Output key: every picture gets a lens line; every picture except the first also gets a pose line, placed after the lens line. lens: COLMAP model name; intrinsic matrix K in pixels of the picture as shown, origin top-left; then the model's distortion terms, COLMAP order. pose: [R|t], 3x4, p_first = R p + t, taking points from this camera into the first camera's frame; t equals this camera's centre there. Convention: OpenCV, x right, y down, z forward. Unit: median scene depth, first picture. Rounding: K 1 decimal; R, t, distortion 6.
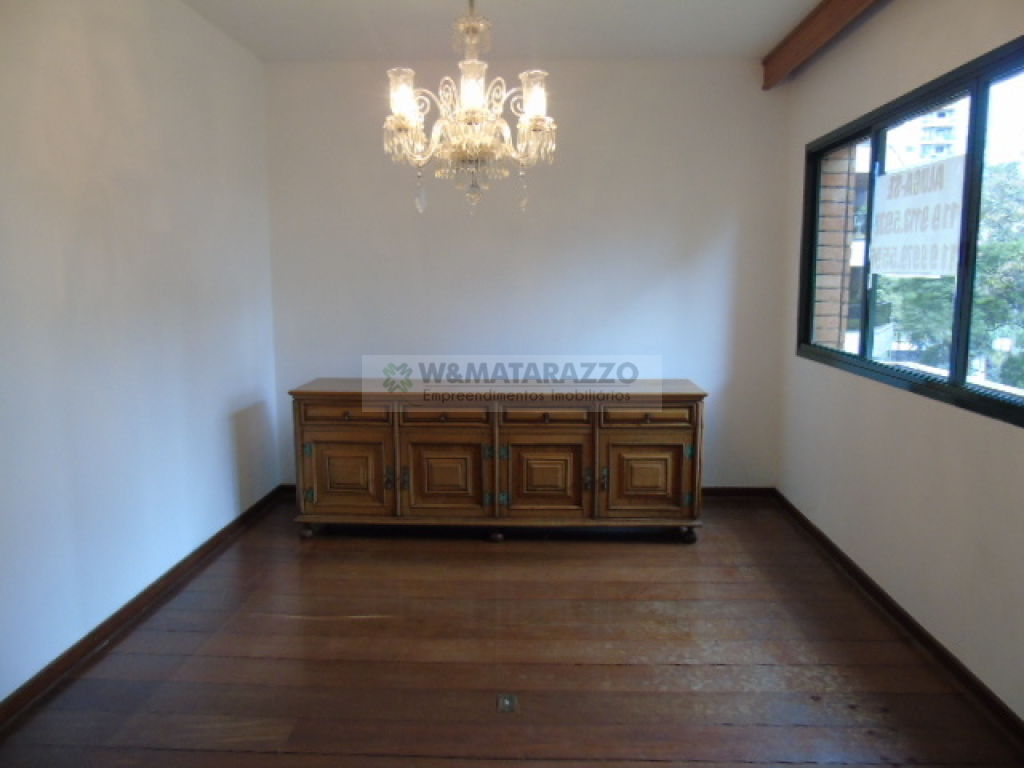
lens RADIAL K [[748.1, 0, 512.0], [0, 748.1, 384.0], [0, 0, 1]] dist [-0.062972, 0.000903]
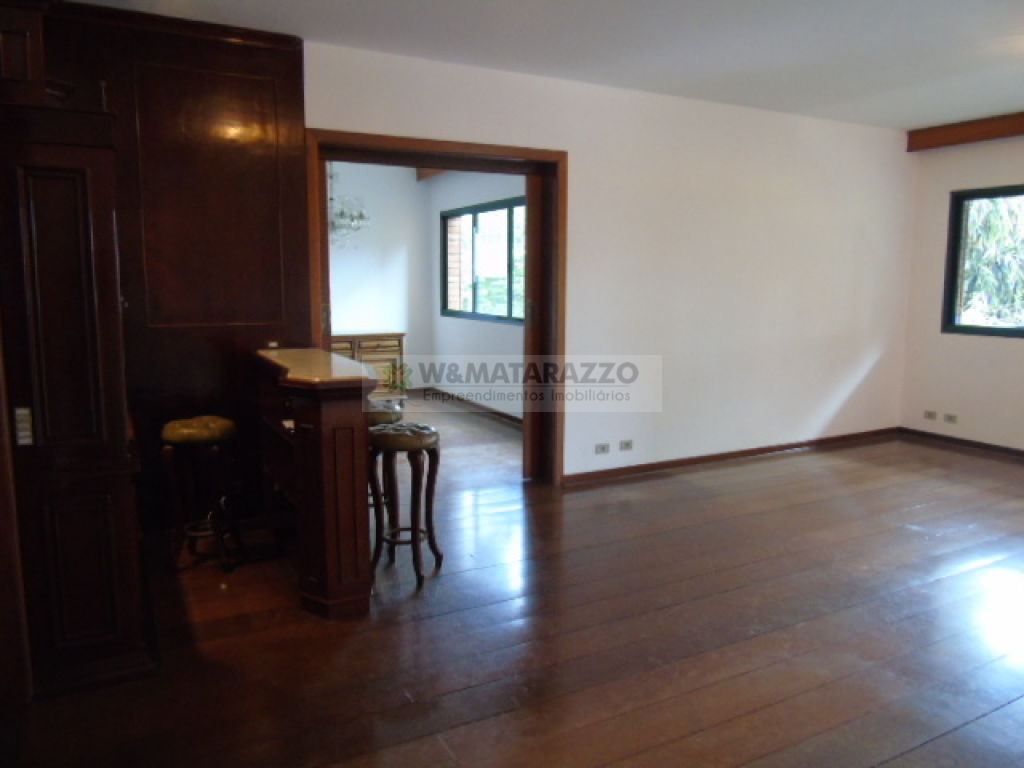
lens RADIAL K [[748.1, 0, 512.0], [0, 748.1, 384.0], [0, 0, 1]] dist [-0.062972, 0.000903]
pose [[0.859324, -0.068062, 0.506883, -0.535503], [0.069554, 0.997450, 0.016019, 0.139119], [-0.506680, 0.021490, 0.861866, -0.917882]]
